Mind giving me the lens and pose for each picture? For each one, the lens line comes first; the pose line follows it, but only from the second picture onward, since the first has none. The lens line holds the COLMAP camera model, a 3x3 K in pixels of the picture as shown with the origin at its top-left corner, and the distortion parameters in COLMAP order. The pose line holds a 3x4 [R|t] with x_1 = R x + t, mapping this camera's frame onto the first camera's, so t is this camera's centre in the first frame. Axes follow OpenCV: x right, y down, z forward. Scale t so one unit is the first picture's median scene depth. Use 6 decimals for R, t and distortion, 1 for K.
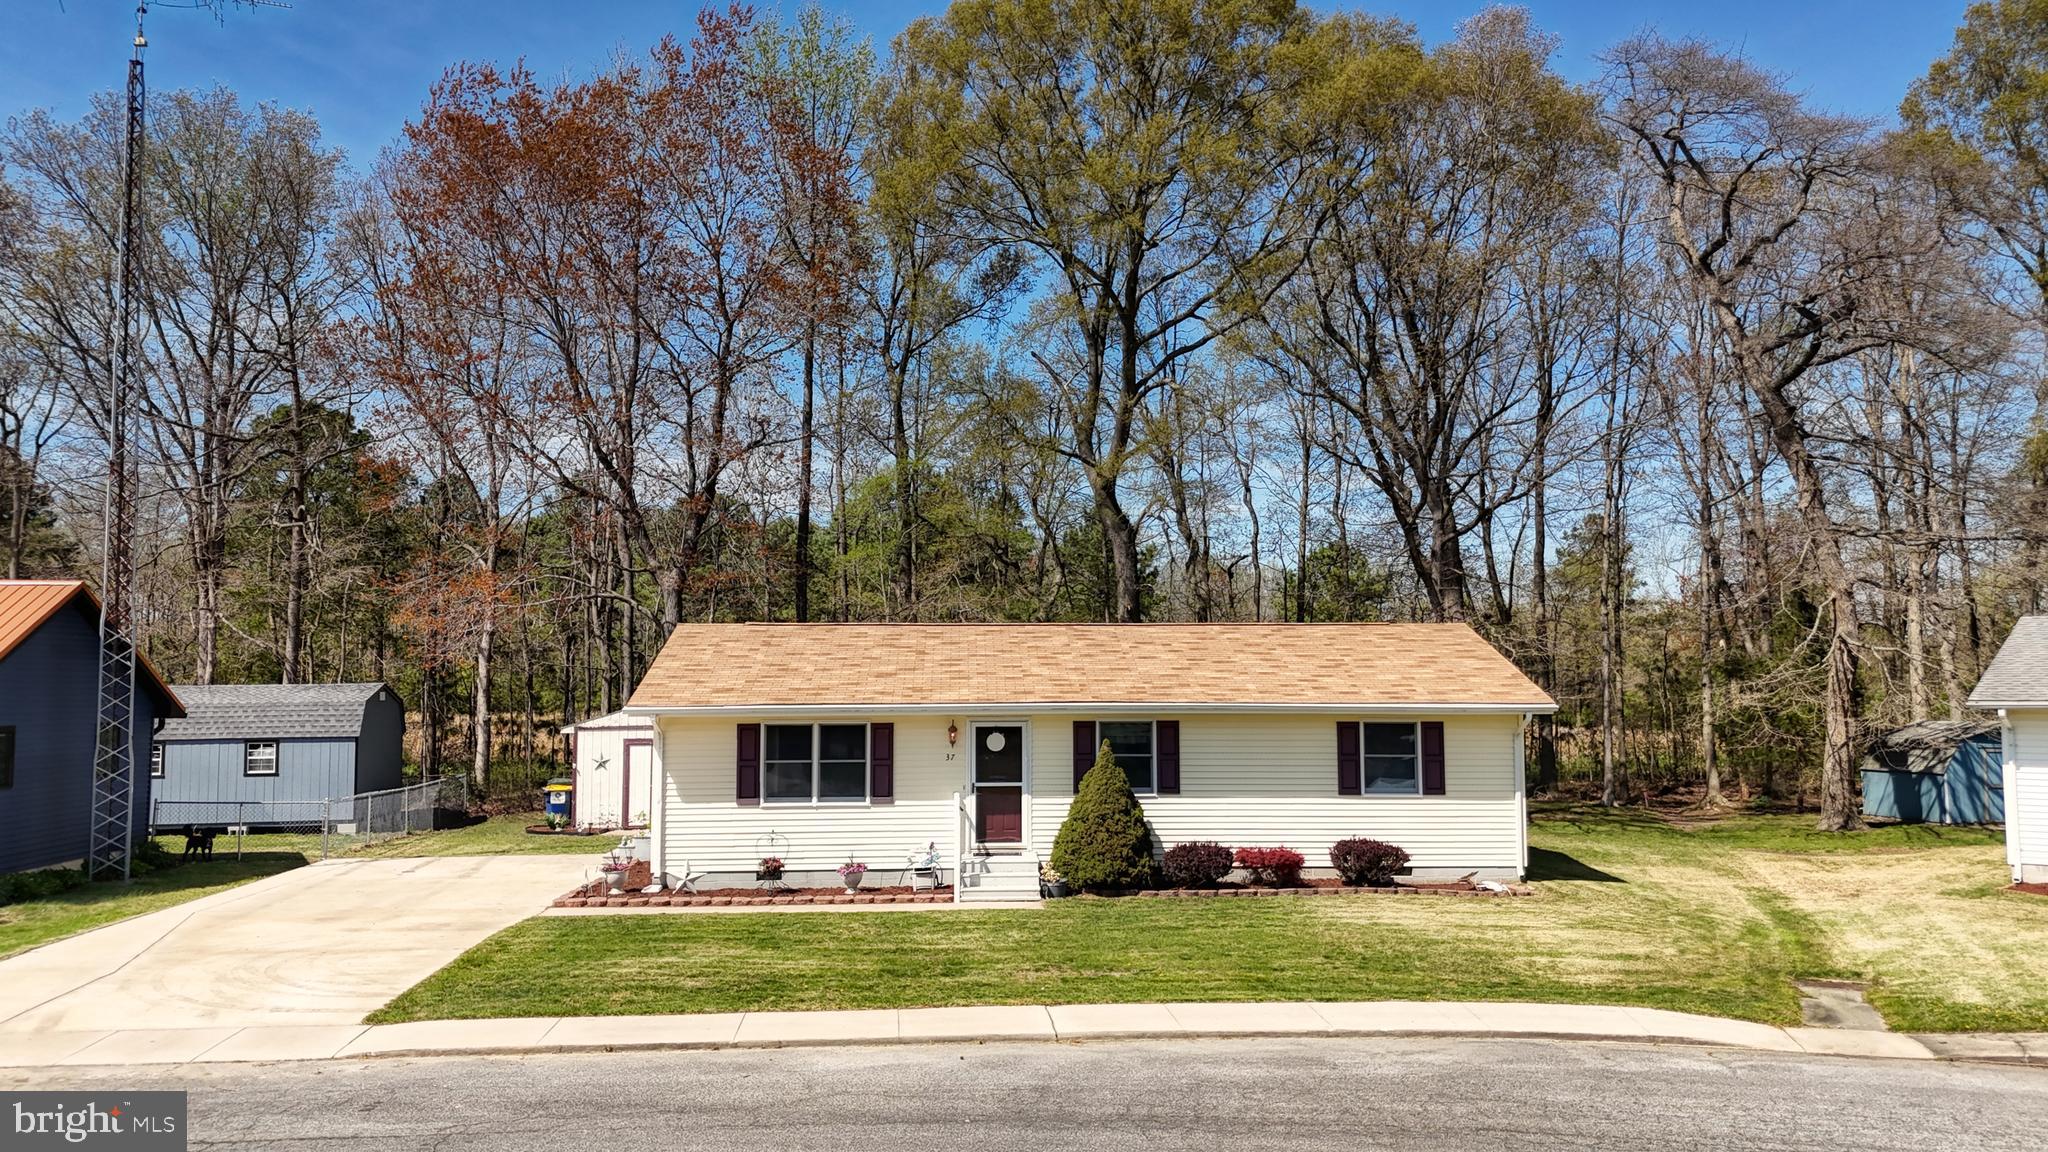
lens RADIAL K [[1549.0, 0, 1026.3], [0, 1549.0, 548.0], [0, 0, 1]] dist [0.056078, -0.007413]
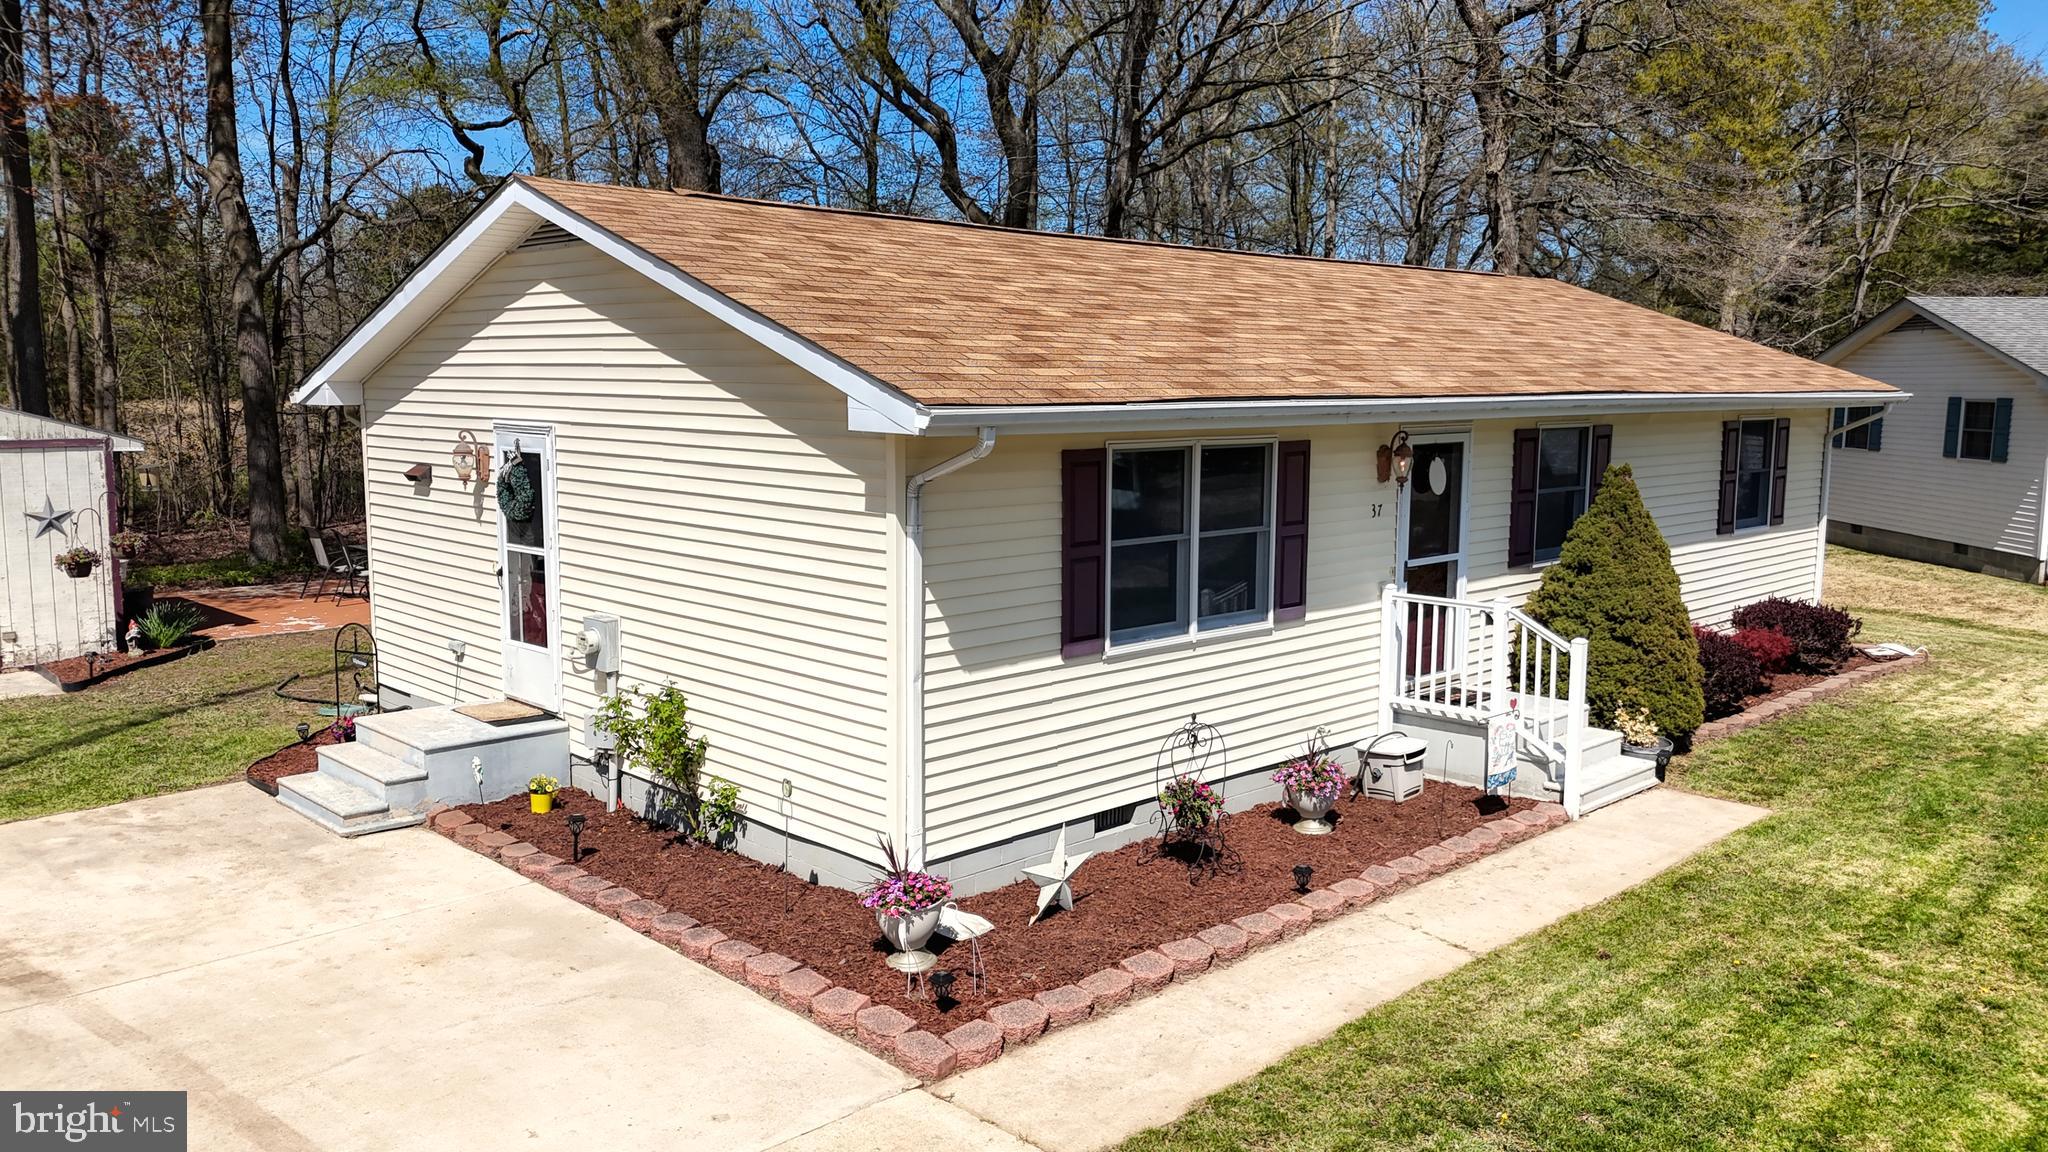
lens RADIAL K [[1522.4, 0, 1024.0], [0, 1522.4, 576.0], [0, 0, 1]] dist [0.059108, -0.043855]
pose [[0.744394, -0.078740, 0.663082, -0.438513], [-0.067445, 0.979079, 0.191979, 0.073139], [-0.664326, -0.187629, 0.723510, 0.733812]]
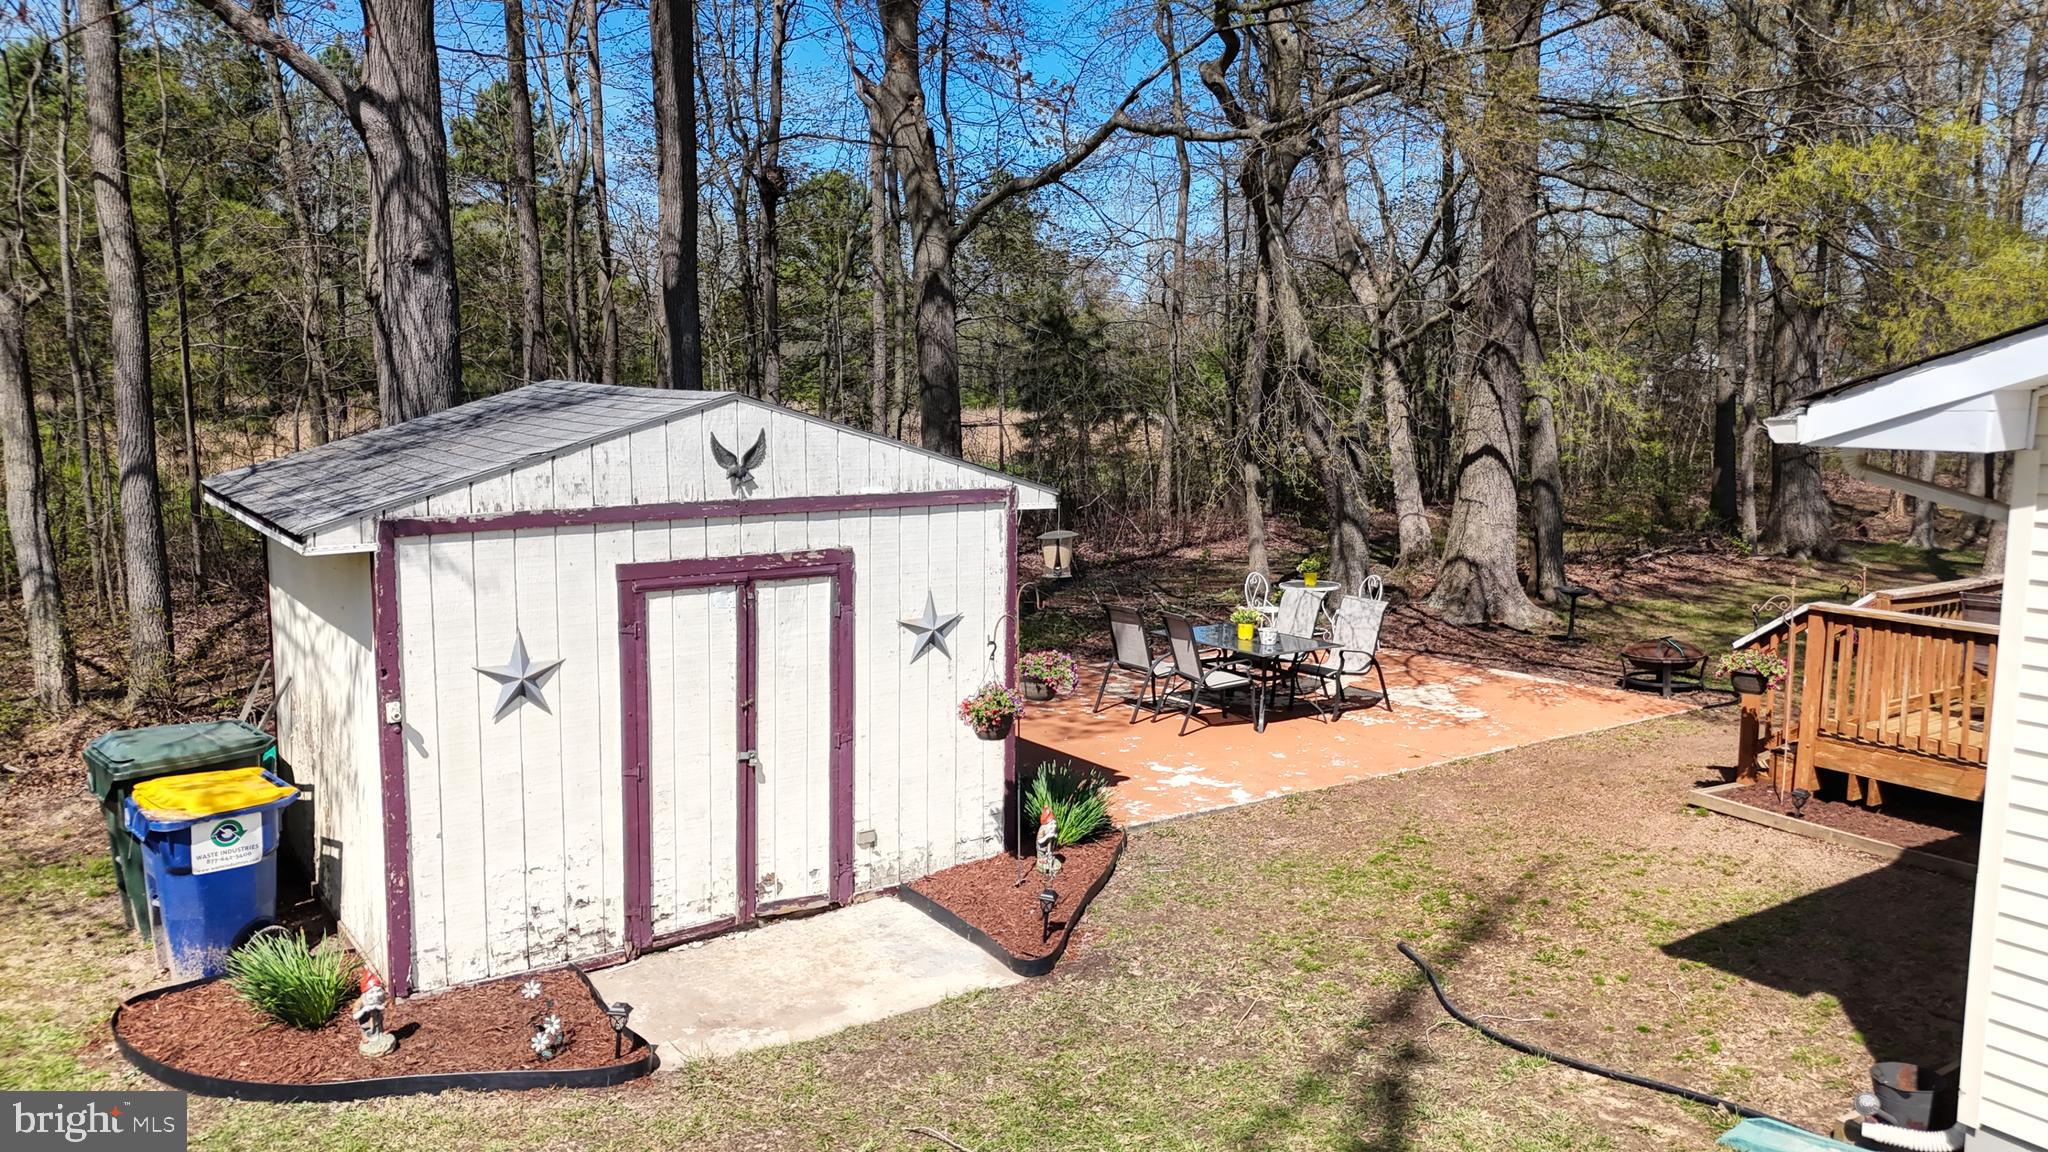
lens RADIAL K [[1522.4, 0, 1024.0], [0, 1522.4, 576.0], [0, 0, 1]] dist [0.059108, -0.043855]
pose [[0.848594, -0.065593, 0.524963, -0.481721], [-0.051387, 0.977373, 0.205187, 0.114557], [-0.526543, -0.201097, 0.826022, 1.180360]]
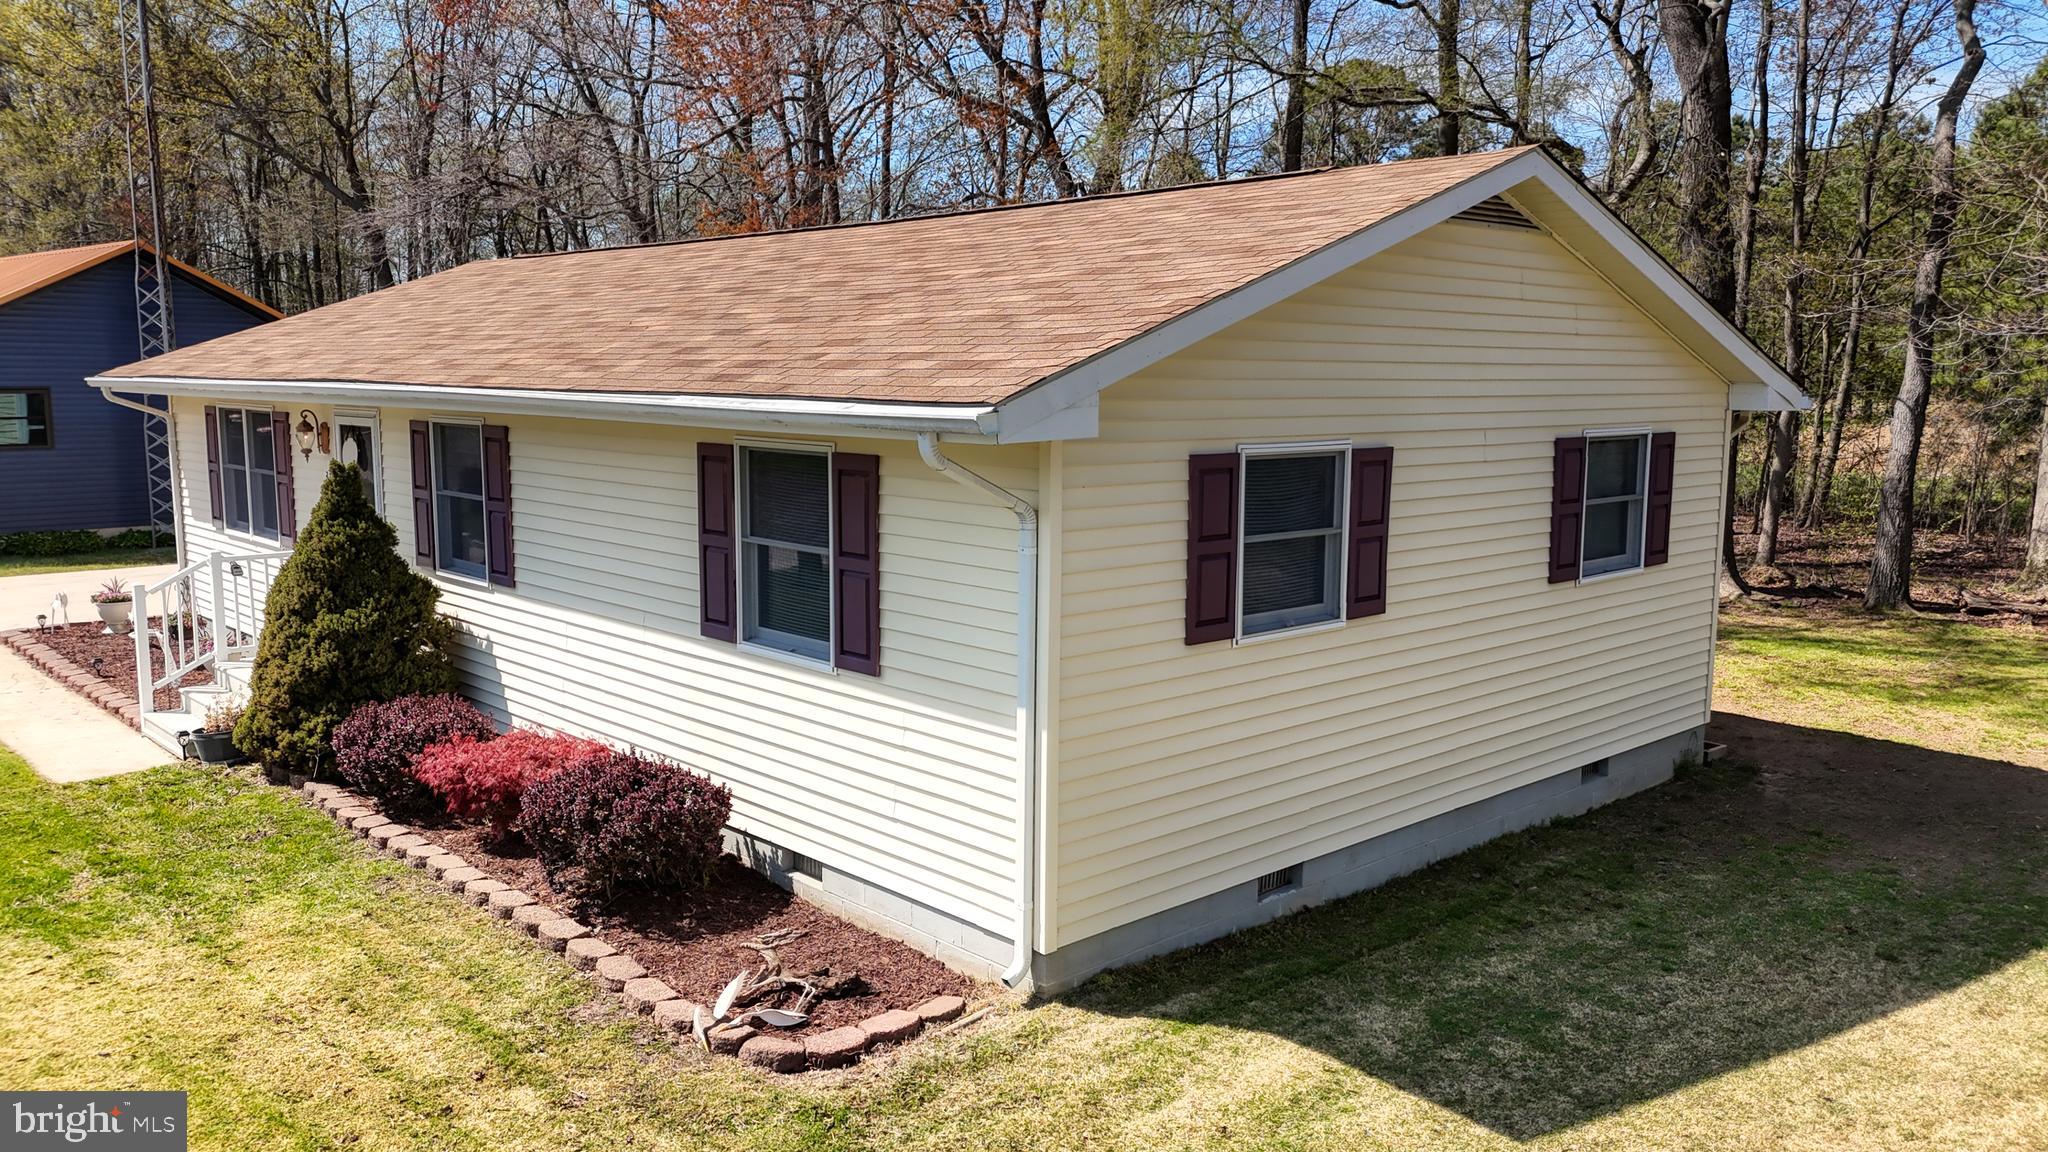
lens RADIAL K [[1522.4, 0, 1024.0], [0, 1522.4, 576.0], [0, 0, 1]] dist [0.059108, -0.043855]
pose [[0.659133, 0.107158, -0.744353, 0.531012], [0.060773, 0.978968, 0.194749, 0.077872], [0.749567, -0.173603, 0.638758, 0.831982]]
